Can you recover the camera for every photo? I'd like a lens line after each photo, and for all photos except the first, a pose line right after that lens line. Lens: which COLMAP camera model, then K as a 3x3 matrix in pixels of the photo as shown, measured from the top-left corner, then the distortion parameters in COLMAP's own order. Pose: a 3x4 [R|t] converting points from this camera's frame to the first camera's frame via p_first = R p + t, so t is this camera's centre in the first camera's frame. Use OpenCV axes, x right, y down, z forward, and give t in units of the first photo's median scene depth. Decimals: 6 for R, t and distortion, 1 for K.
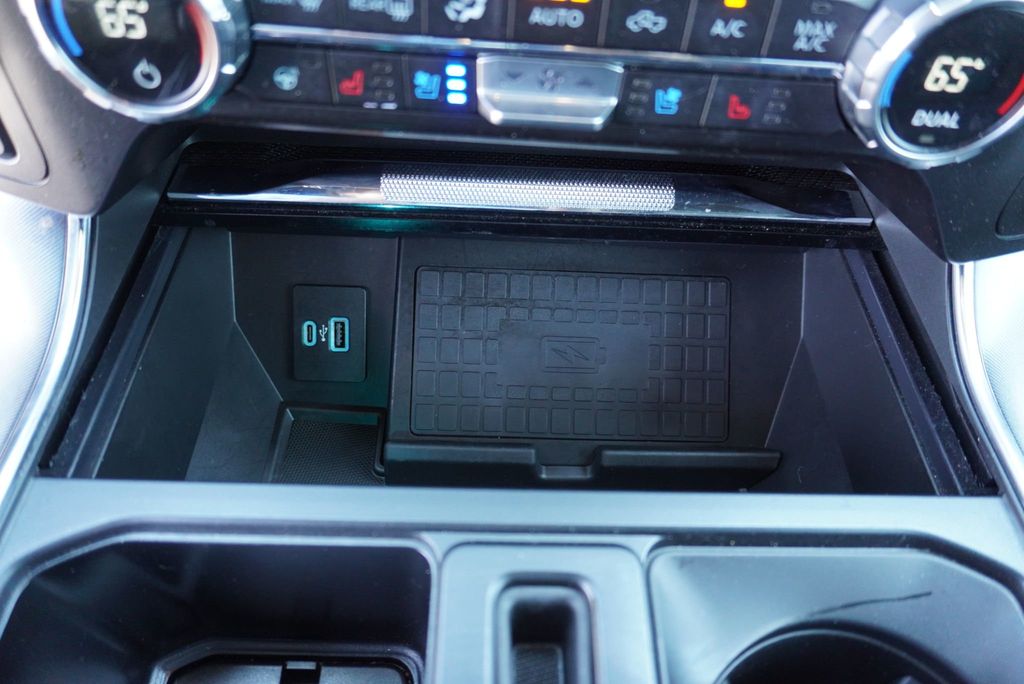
lens RADIAL K [[718.1, 0, 506.3], [0, 718.1, 350.4], [0, 0, 1]] dist [-0.014197, 0.005238]
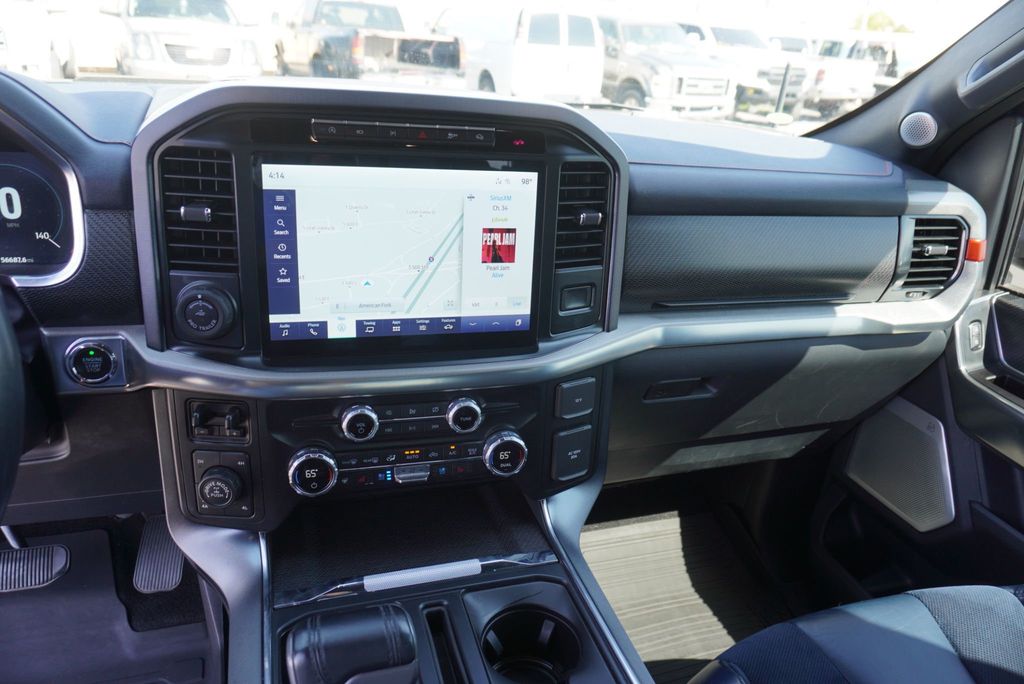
lens RADIAL K [[737.9, 0, 513.0], [0, 737.9, 352.8], [0, 0, 1]] dist [0.000576, 0.005268]
pose [[0.955305, -0.112327, 0.273451, -0.454111], [0.221874, 0.883704, -0.412115, 0.862367], [-0.195358, 0.454367, 0.869129, -2.983520]]
